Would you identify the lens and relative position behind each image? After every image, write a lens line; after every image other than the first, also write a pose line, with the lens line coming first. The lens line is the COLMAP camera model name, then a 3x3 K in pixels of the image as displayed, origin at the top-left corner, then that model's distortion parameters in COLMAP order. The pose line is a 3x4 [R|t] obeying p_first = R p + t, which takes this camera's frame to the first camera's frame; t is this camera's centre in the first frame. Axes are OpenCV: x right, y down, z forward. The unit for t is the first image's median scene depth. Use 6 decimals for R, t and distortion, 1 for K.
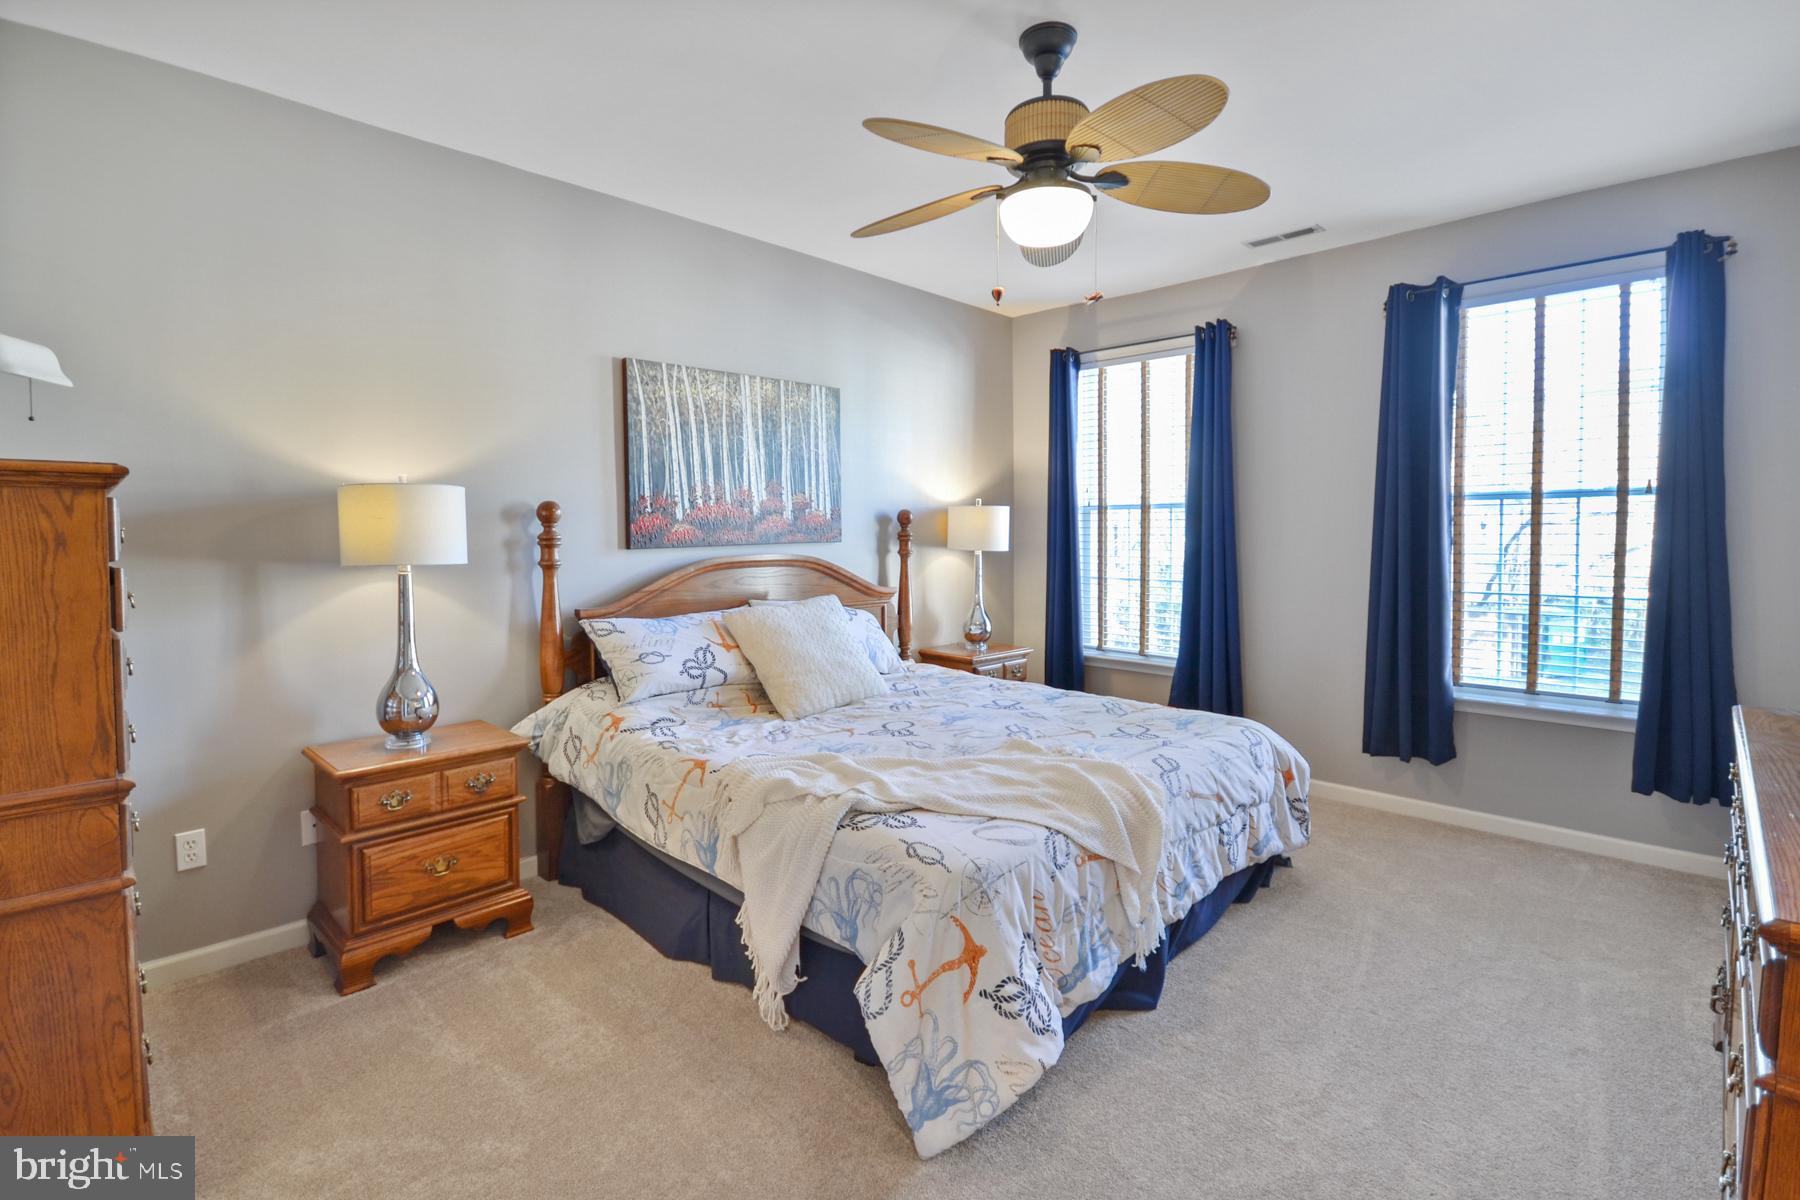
lens RADIAL K [[816.5, 0, 897.1], [0, 816.5, 589.2], [0, 0, 1]] dist [-0.001892, -0.000517]
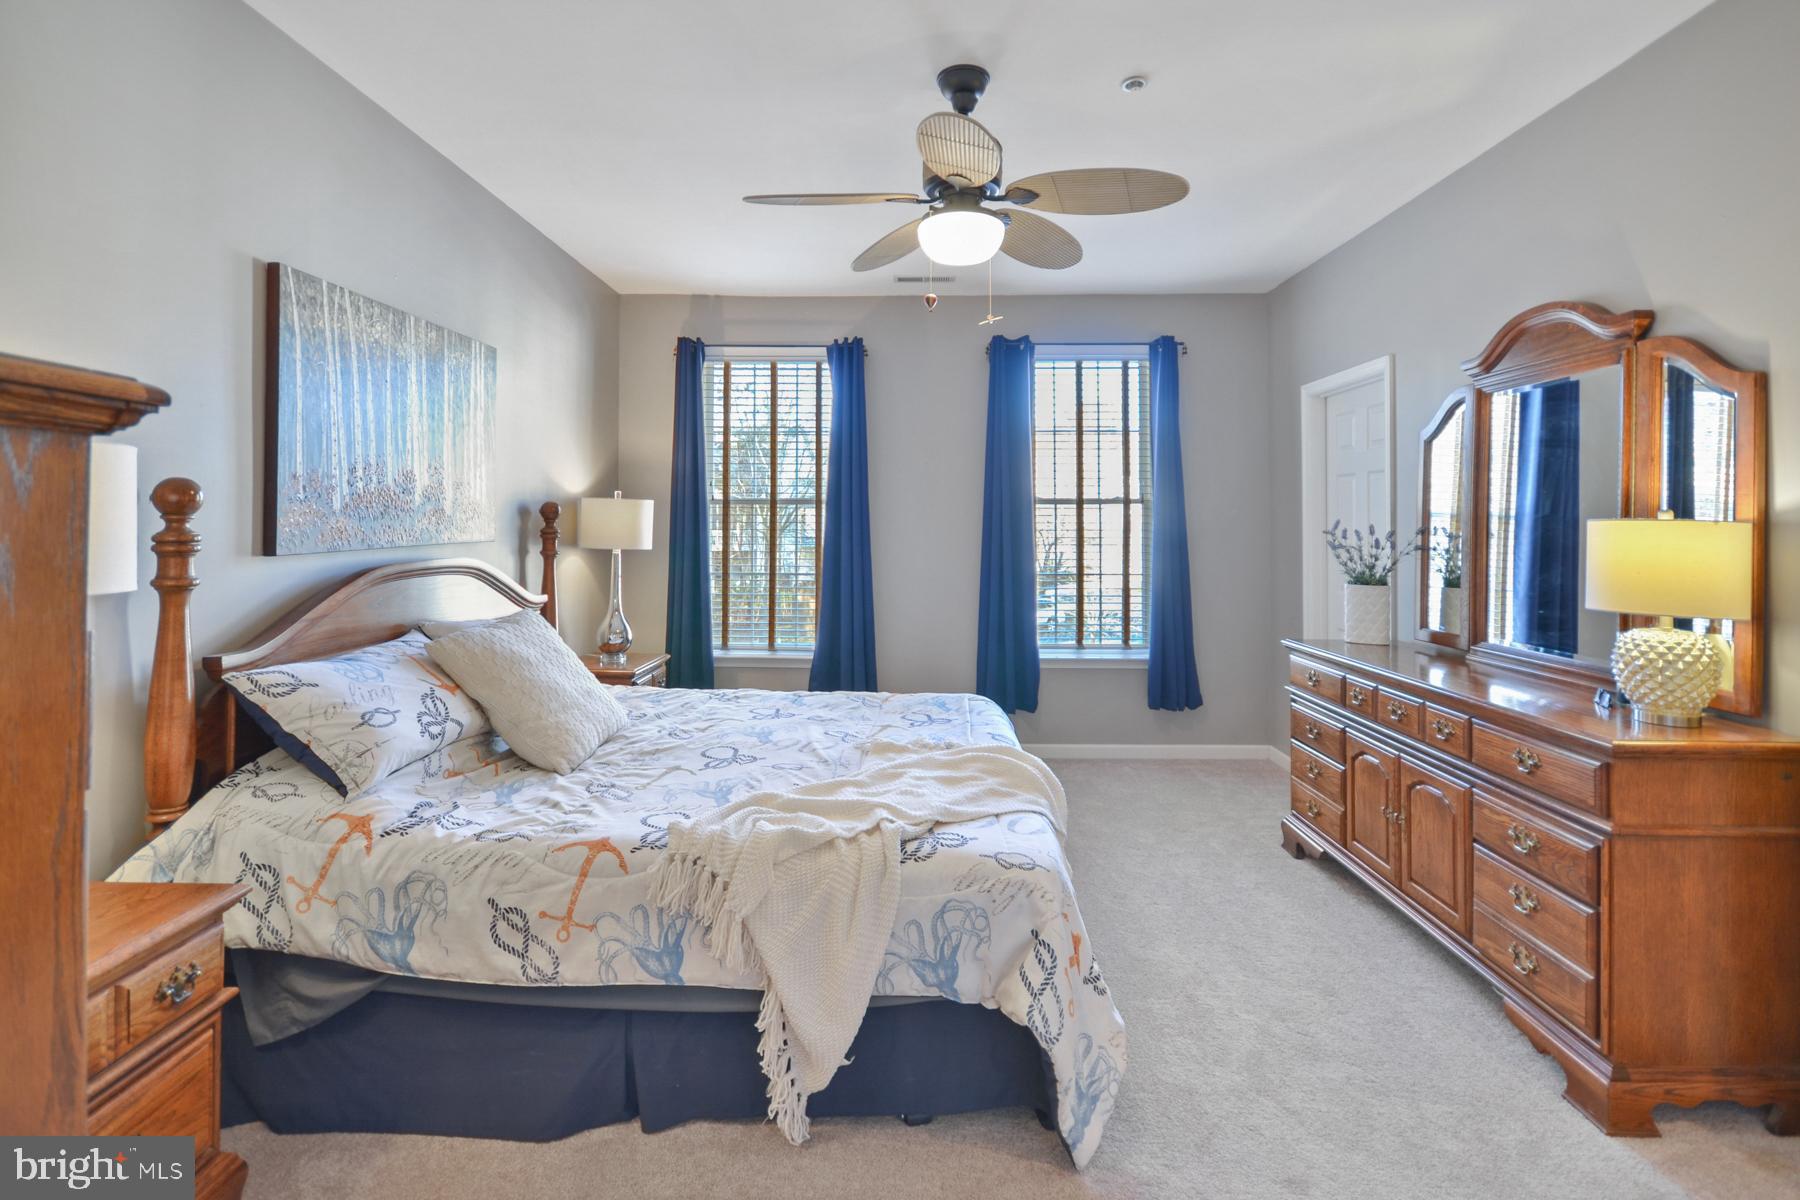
lens RADIAL K [[836.2, 0, 892.8], [0, 836.2, 531.1], [0, 0, 1]] dist [-0.000583, -0.000950]
pose [[0.737009, 0.000583, 0.675883, -0.429635], [0.042077, 0.998020, -0.046743, -0.017641], [-0.674572, 0.062889, 0.735526, 0.191923]]
